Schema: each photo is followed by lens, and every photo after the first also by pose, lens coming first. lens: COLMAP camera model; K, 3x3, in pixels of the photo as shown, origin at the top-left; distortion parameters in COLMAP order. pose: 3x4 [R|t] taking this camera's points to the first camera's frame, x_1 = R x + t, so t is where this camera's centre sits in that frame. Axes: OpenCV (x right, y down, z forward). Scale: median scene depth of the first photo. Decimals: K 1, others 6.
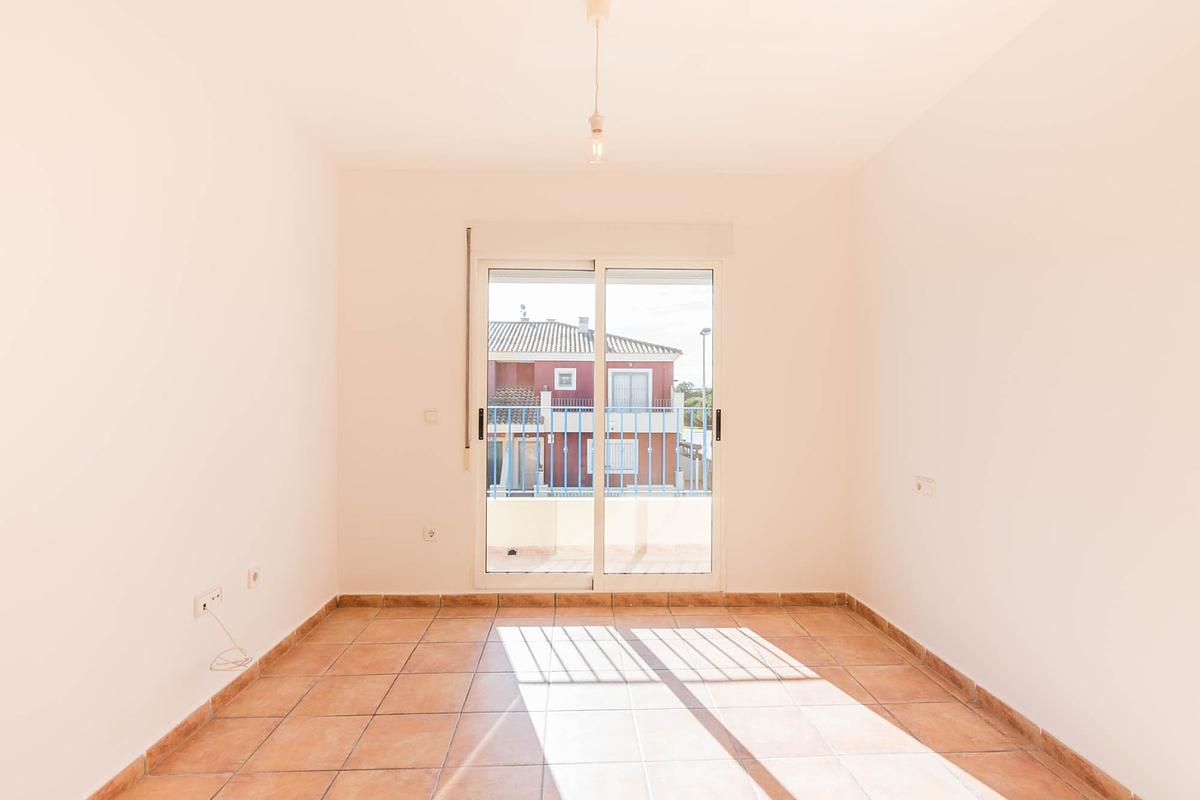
lens RADIAL K [[584.6, 0, 600.0], [0, 584.6, 400.0], [0, 0, 1]] dist [-0.000892, 0.002164]
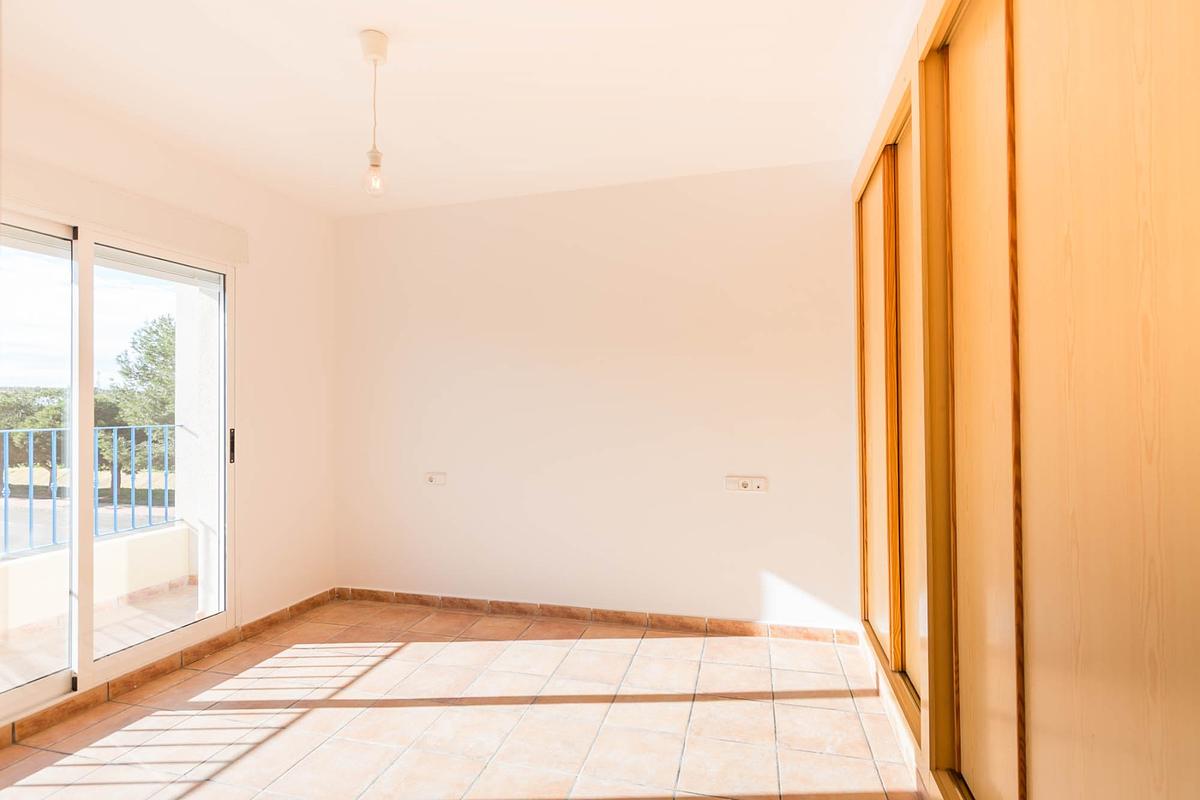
lens RADIAL K [[584.6, 0, 600.0], [0, 584.6, 400.0], [0, 0, 1]] dist [-0.000892, 0.002164]
pose [[0.302865, 0.003139, 0.953028, -0.563899], [0.008740, 0.999943, -0.006071, -0.020775], [-0.952993, 0.010168, 0.302820, 0.197273]]
